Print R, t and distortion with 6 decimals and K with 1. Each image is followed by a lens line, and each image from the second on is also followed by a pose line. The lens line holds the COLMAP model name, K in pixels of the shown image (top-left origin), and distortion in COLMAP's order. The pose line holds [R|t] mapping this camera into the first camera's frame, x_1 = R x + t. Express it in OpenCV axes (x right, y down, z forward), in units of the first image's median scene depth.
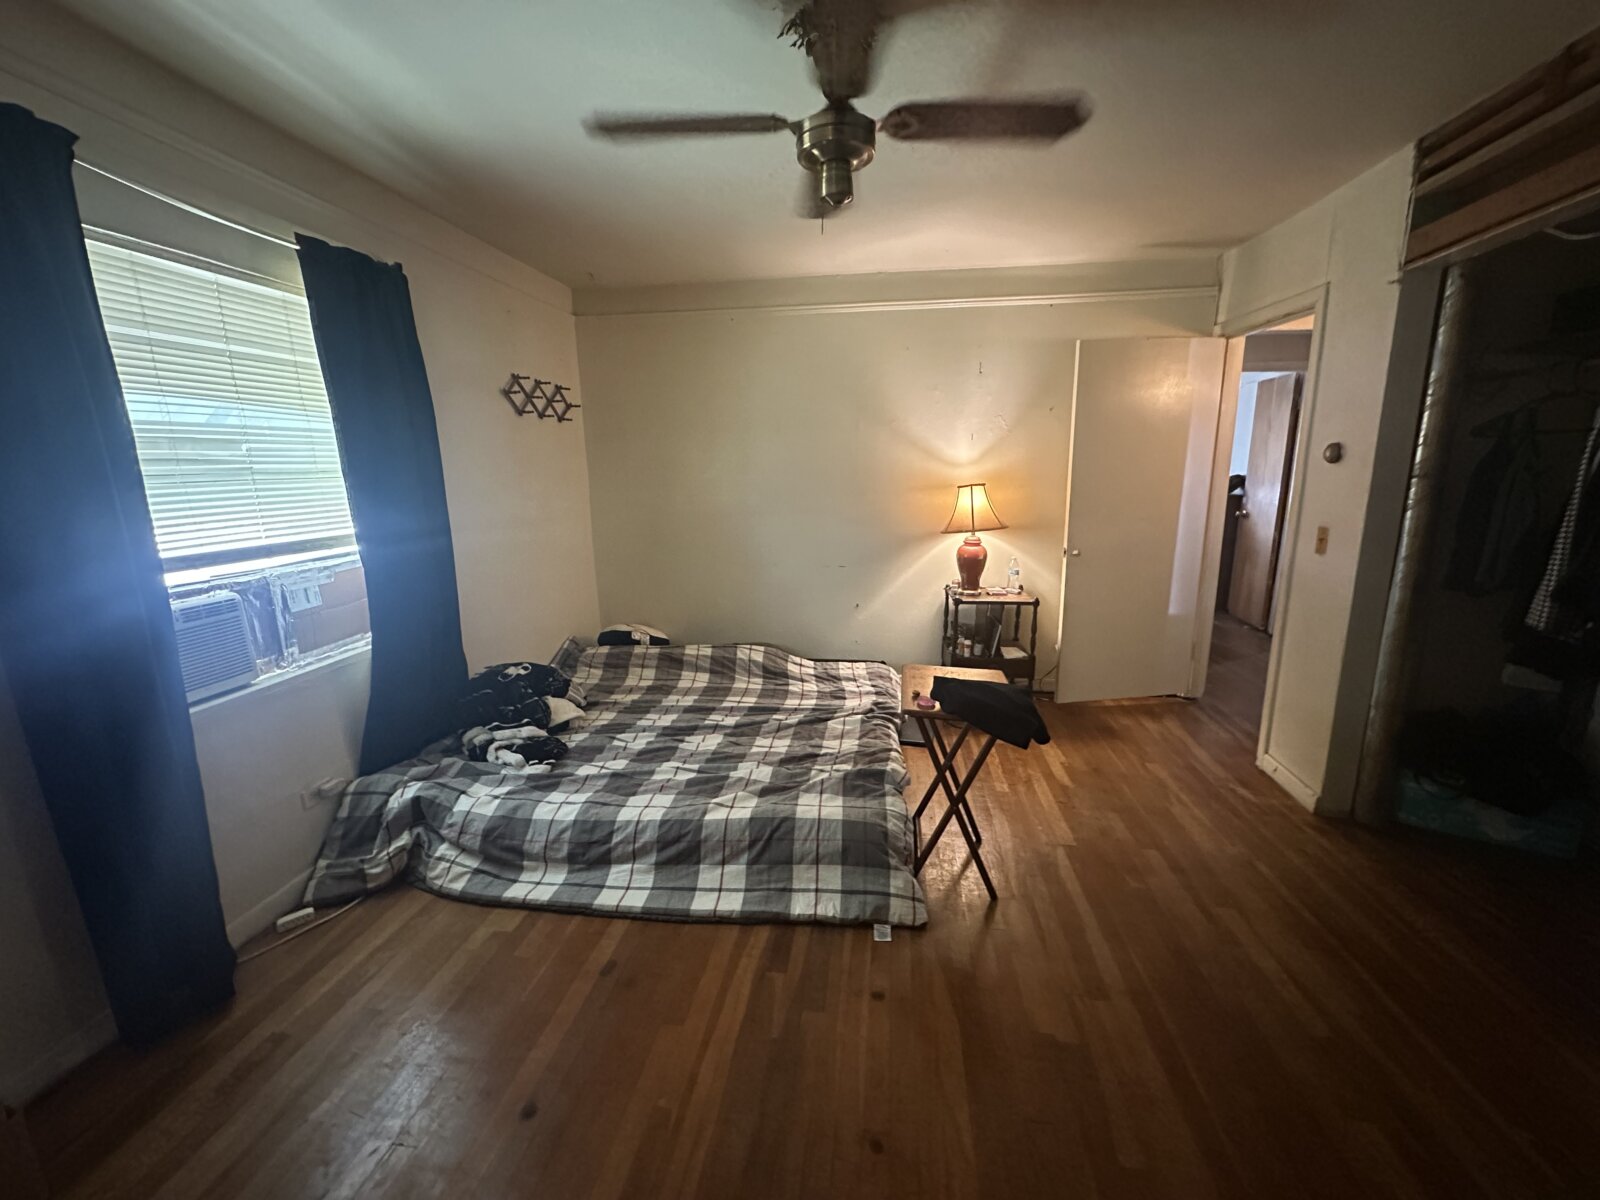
lens RADIAL K [[640.3, 0, 807.4], [0, 640.3, 600.9], [0, 0, 1]] dist [-0.001985, -0.000115]
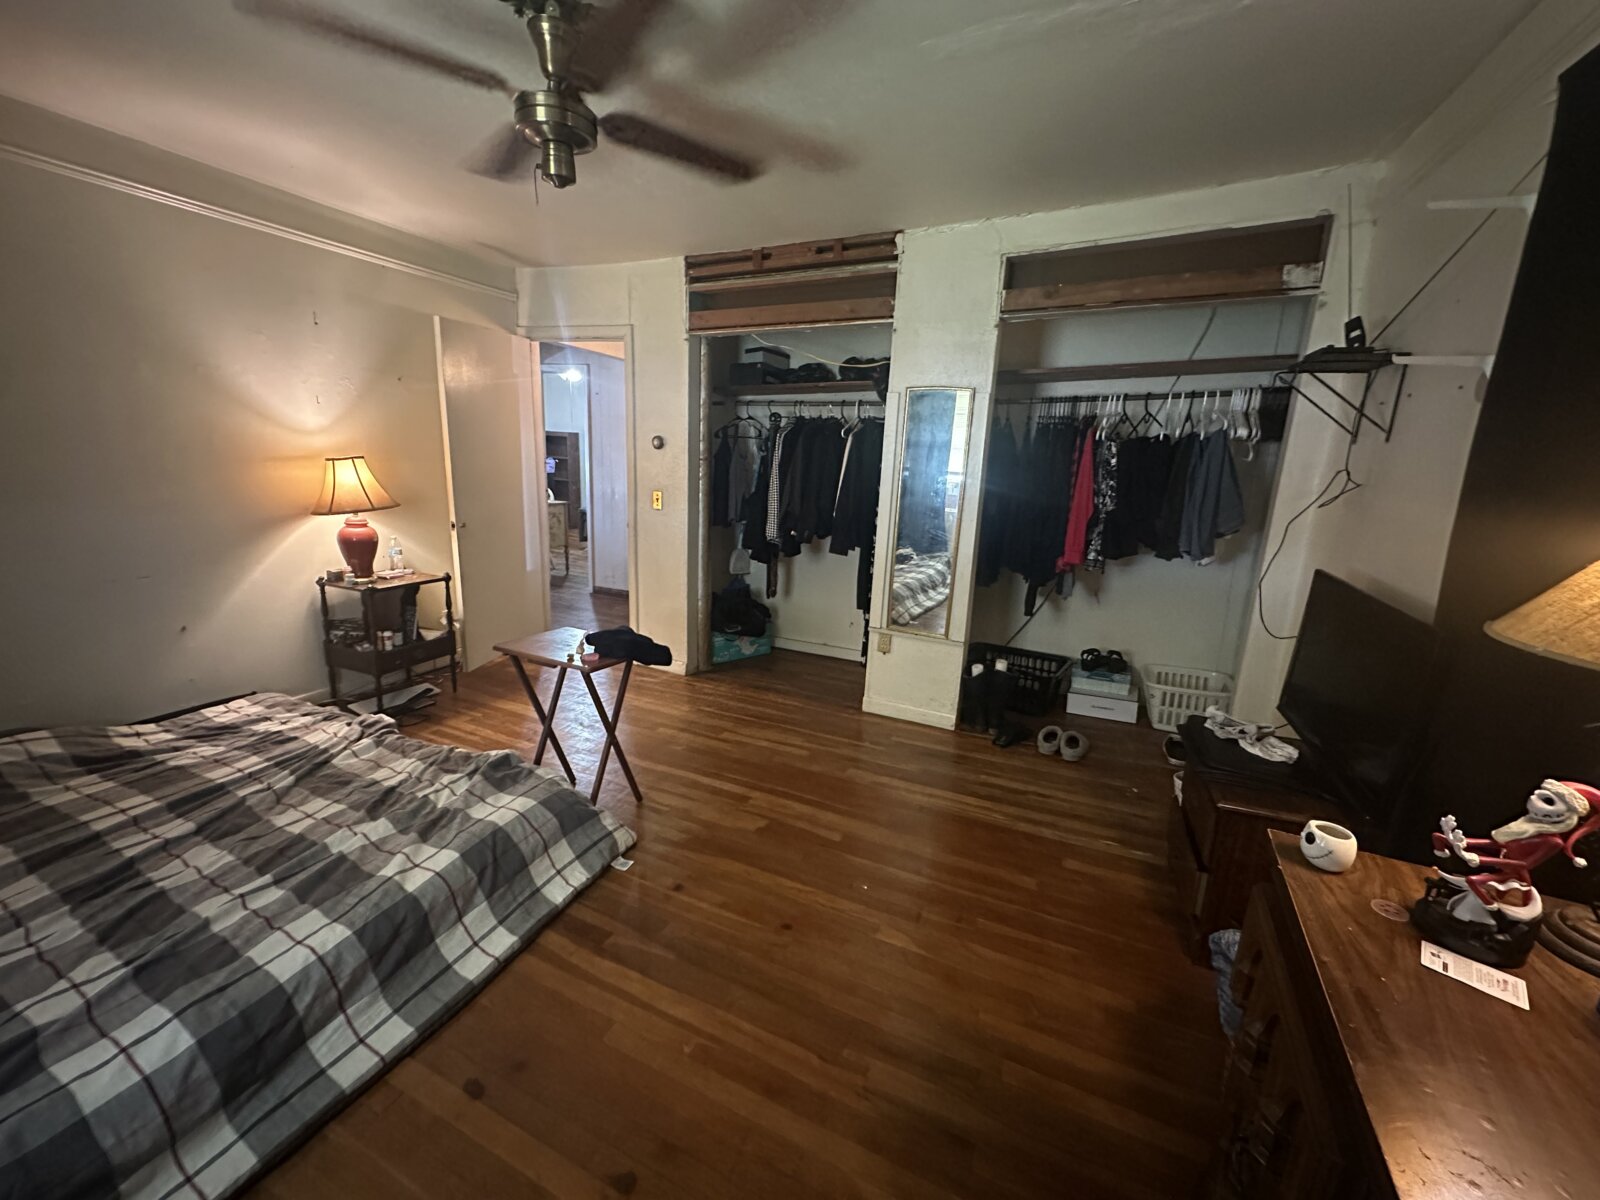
lens RADIAL K [[640.3, 0, 795.5], [0, 640.3, 598.4], [0, 0, 1]] dist [-0.001985, -0.000115]
pose [[0.295588, -0.186910, 0.936853, -0.538165], [0.151088, 0.977477, 0.147344, -0.038955], [-0.943292, 0.097994, 0.317170, 0.221659]]
